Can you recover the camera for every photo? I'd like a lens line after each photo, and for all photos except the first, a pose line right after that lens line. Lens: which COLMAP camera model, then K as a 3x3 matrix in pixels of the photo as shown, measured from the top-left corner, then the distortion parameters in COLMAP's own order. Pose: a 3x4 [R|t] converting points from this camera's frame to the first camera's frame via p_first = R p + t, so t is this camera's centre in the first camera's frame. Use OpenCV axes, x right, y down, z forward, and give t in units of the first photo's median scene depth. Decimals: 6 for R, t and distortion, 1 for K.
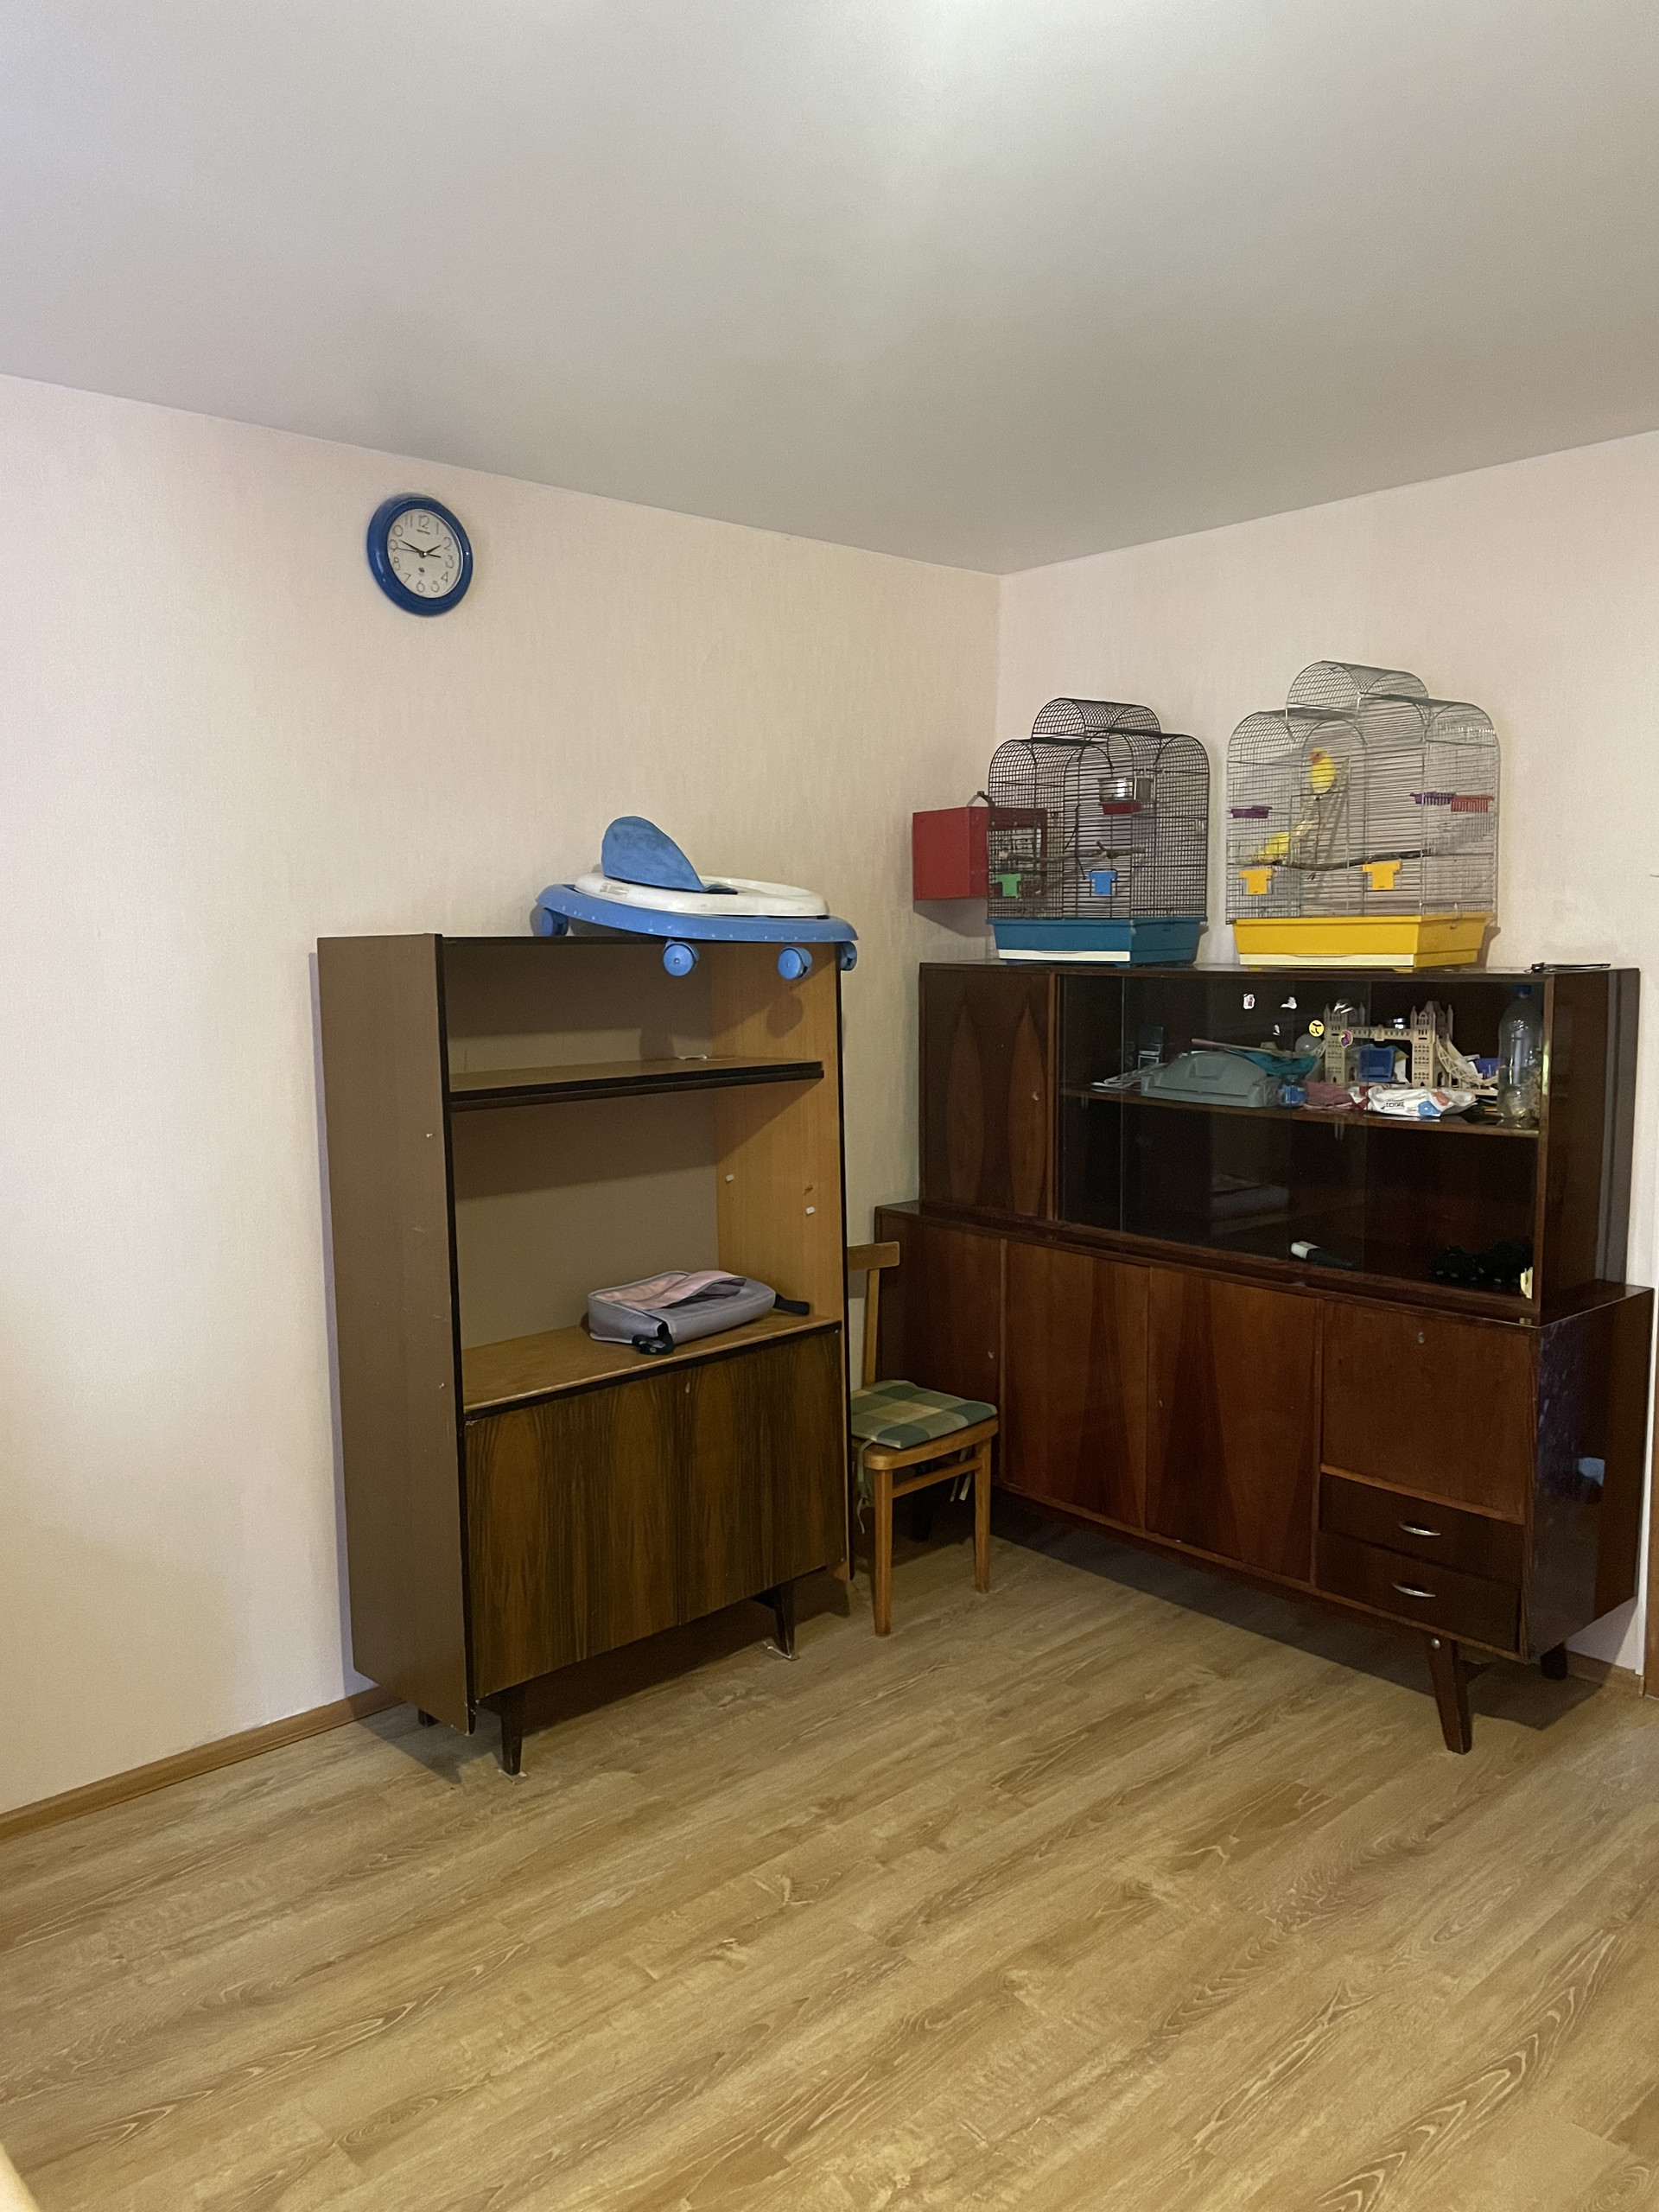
lens RADIAL K [[1663.7, 0, 820.3], [0, 1663.7, 1094.0], [0, 0, 1]] dist [0.085675, -0.107641]
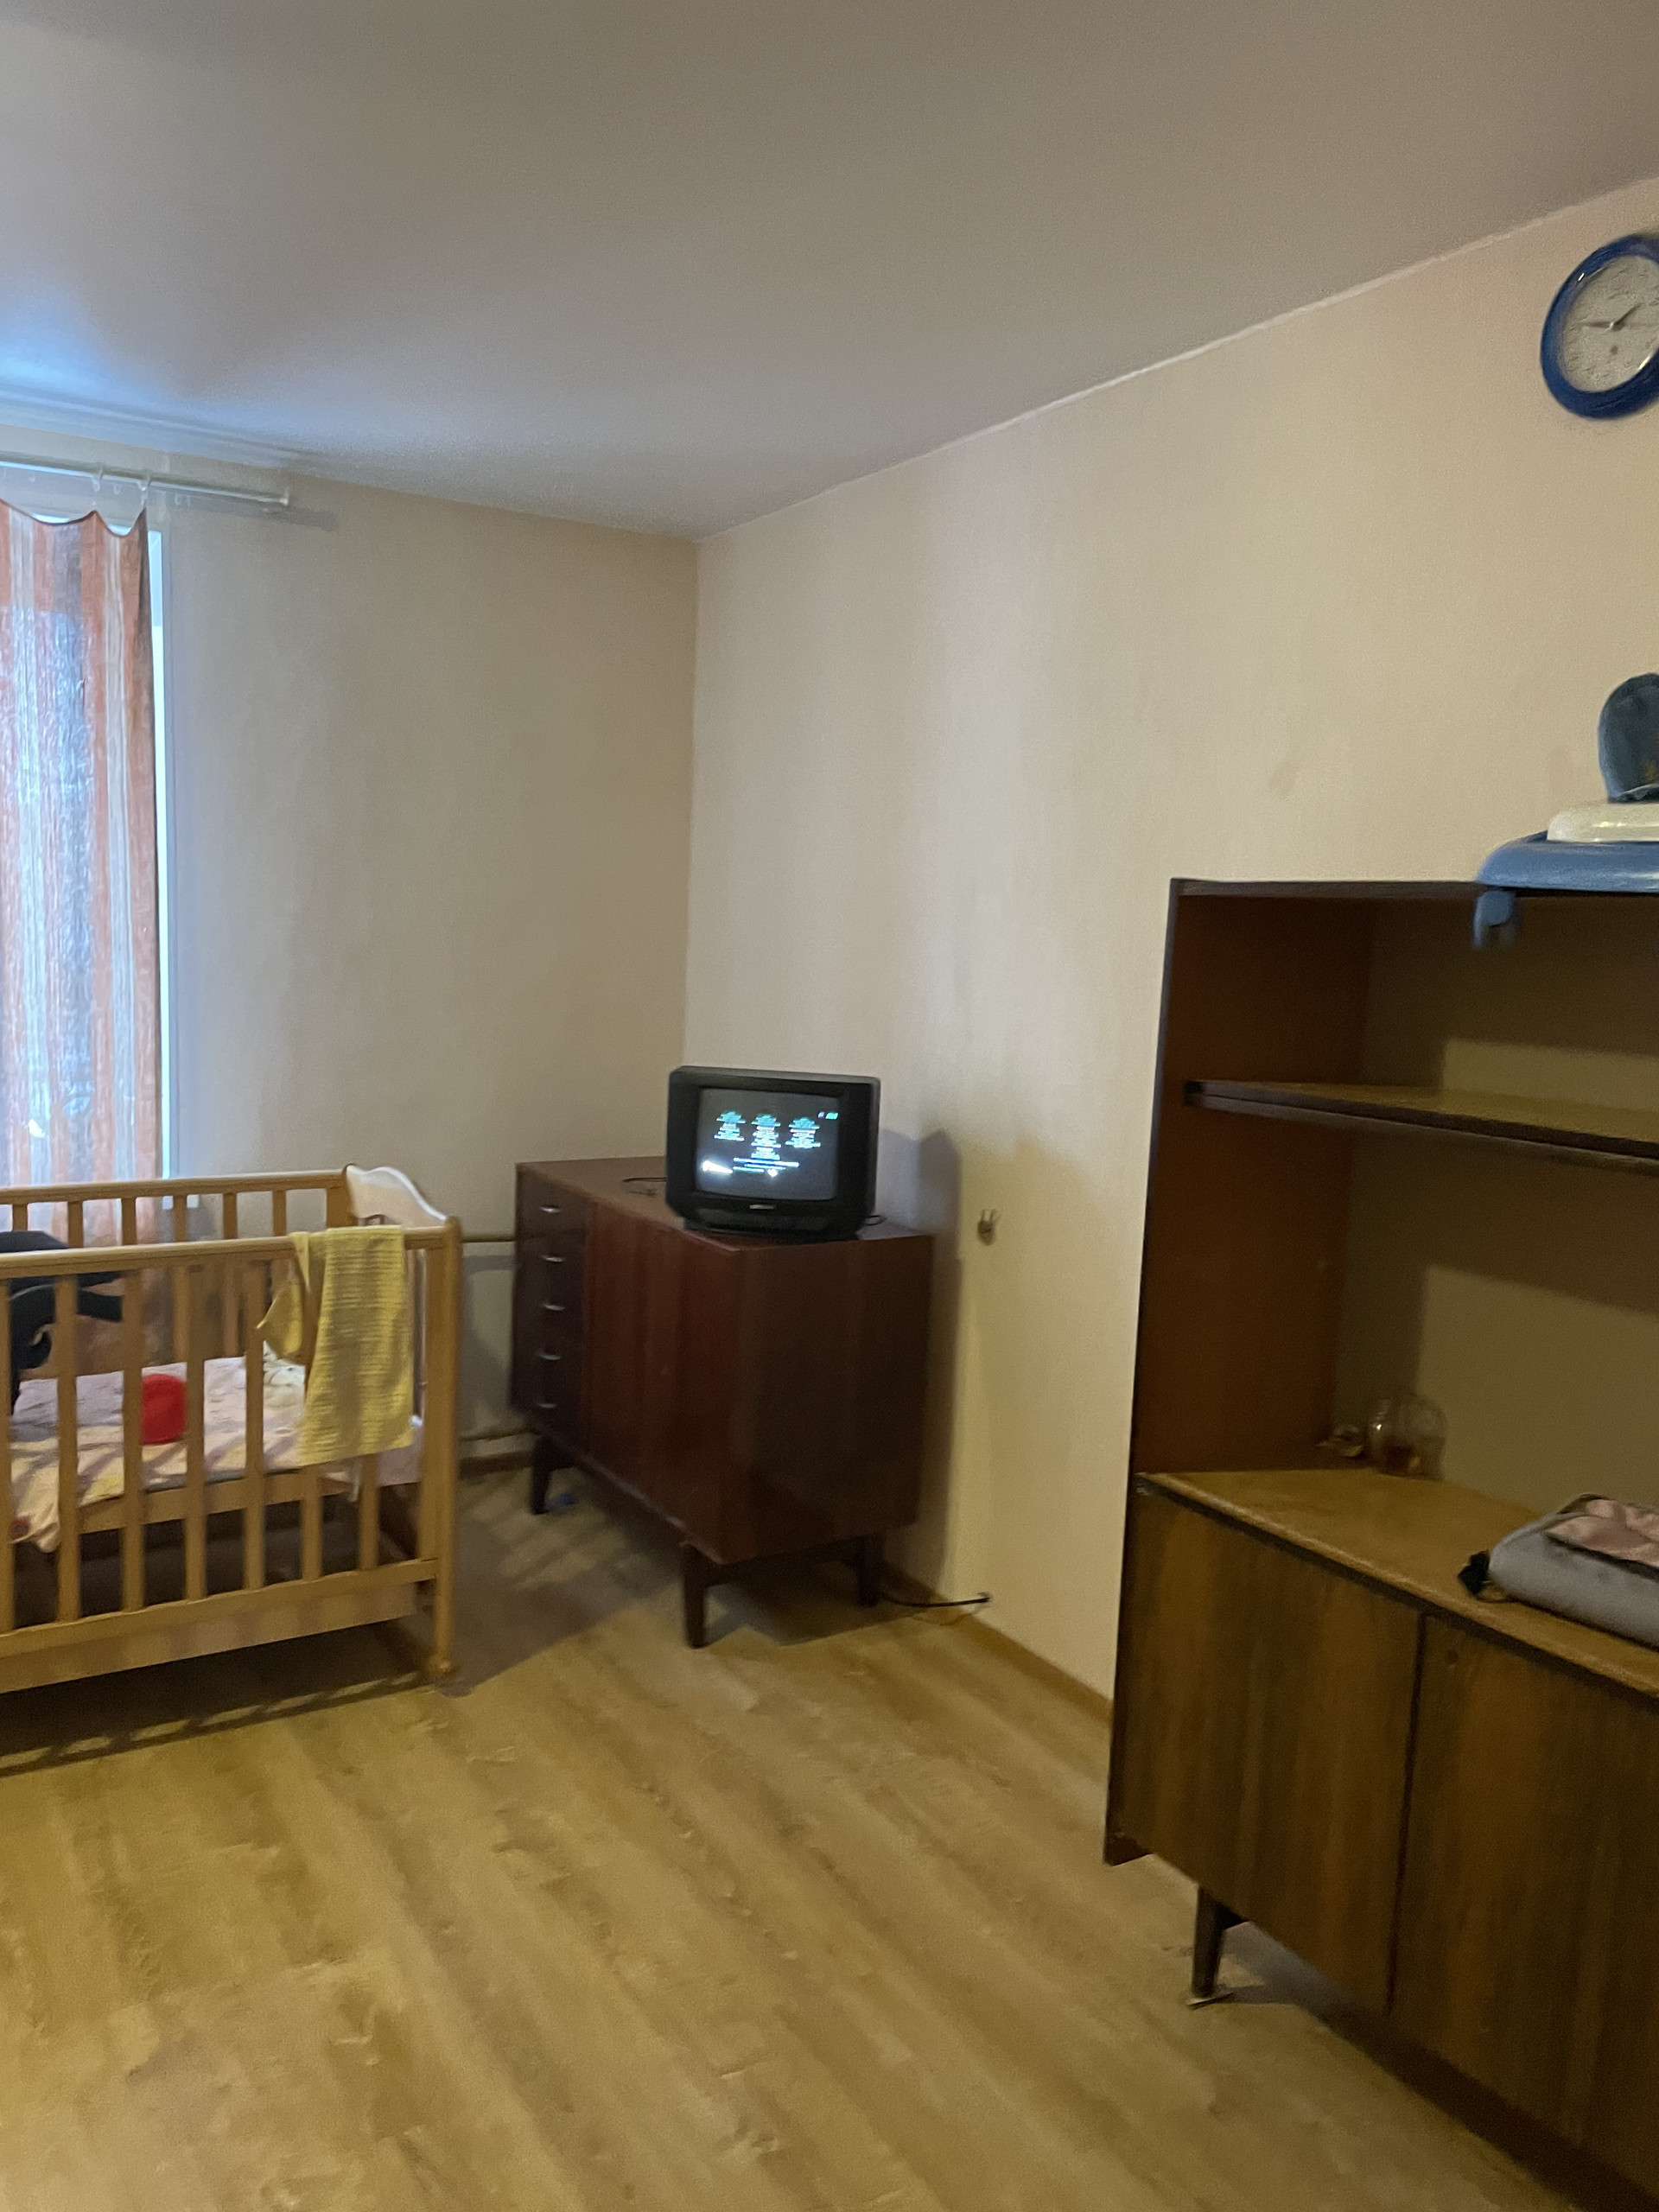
lens RADIAL K [[1663.7, 0, 820.3], [0, 1663.7, 1094.0], [0, 0, 1]] dist [0.085675, -0.107641]
pose [[-0.204108, 0.100379, -0.973788, 0.686151], [-0.127024, 0.983604, 0.128015, -0.086373], [0.970672, 0.149824, -0.188011, 1.142825]]
